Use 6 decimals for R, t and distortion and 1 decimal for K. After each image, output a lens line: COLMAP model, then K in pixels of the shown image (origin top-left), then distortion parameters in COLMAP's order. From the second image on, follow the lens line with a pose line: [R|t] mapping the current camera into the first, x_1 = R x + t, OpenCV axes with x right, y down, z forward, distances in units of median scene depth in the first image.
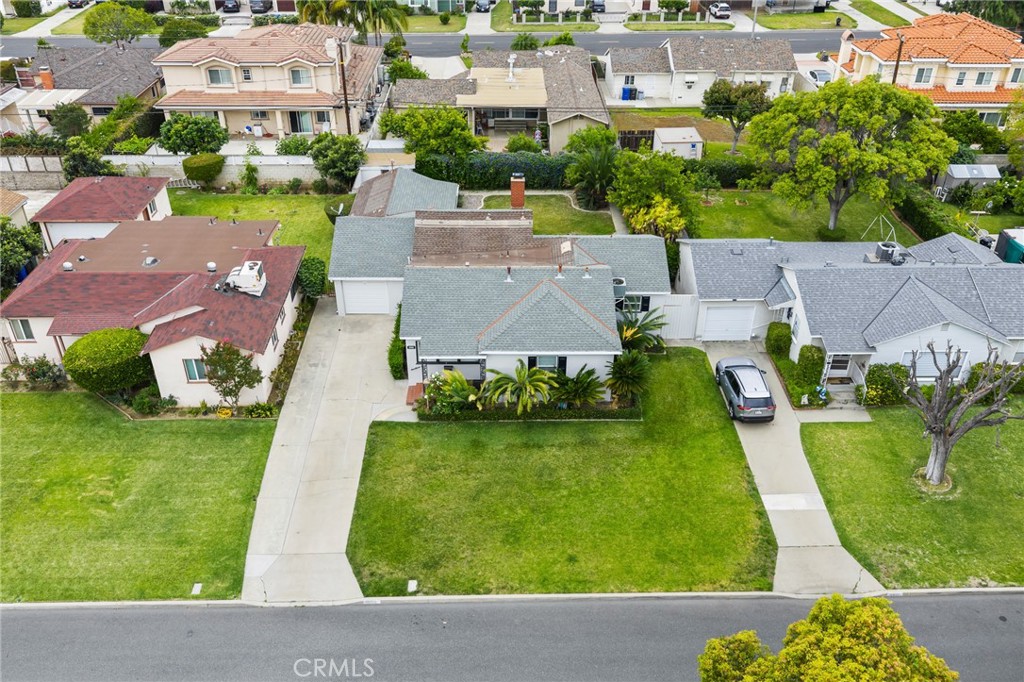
lens RADIAL K [[849.0, 0, 513.7], [0, 849.0, 345.8], [0, 0, 1]] dist [0.013501, -0.018650]
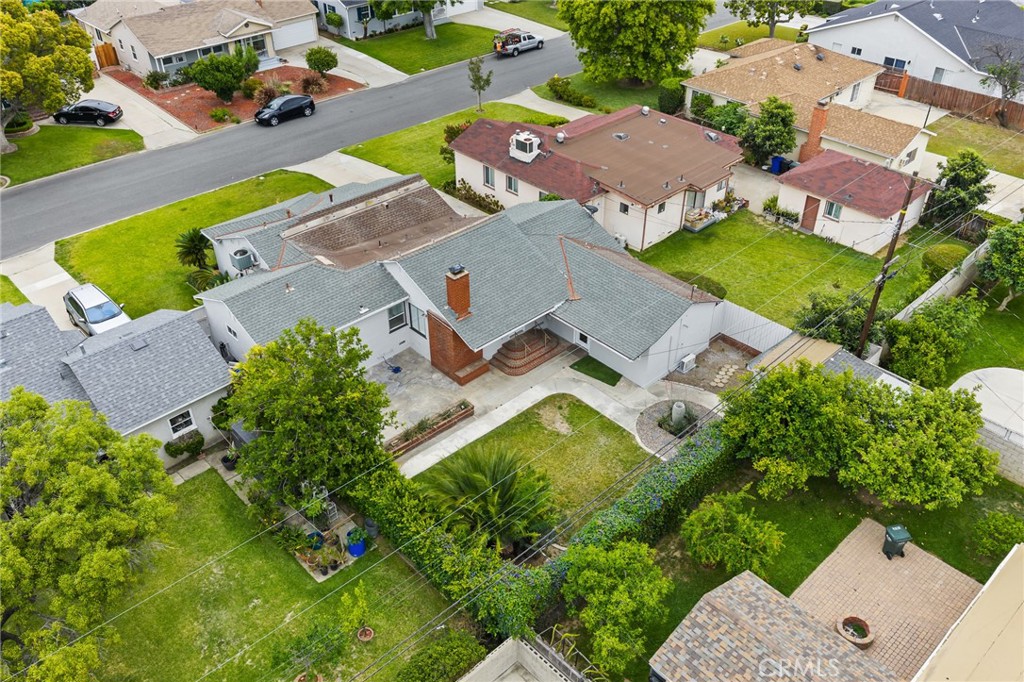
lens RADIAL K [[849.0, 0, 513.7], [0, 849.0, 345.8], [0, 0, 1]] dist [0.013501, -0.018650]
pose [[-0.738348, 0.394762, -0.546814, 0.464815], [-0.364246, 0.448953, 0.815945, -0.929271], [0.567597, 0.801626, -0.187693, 1.462873]]
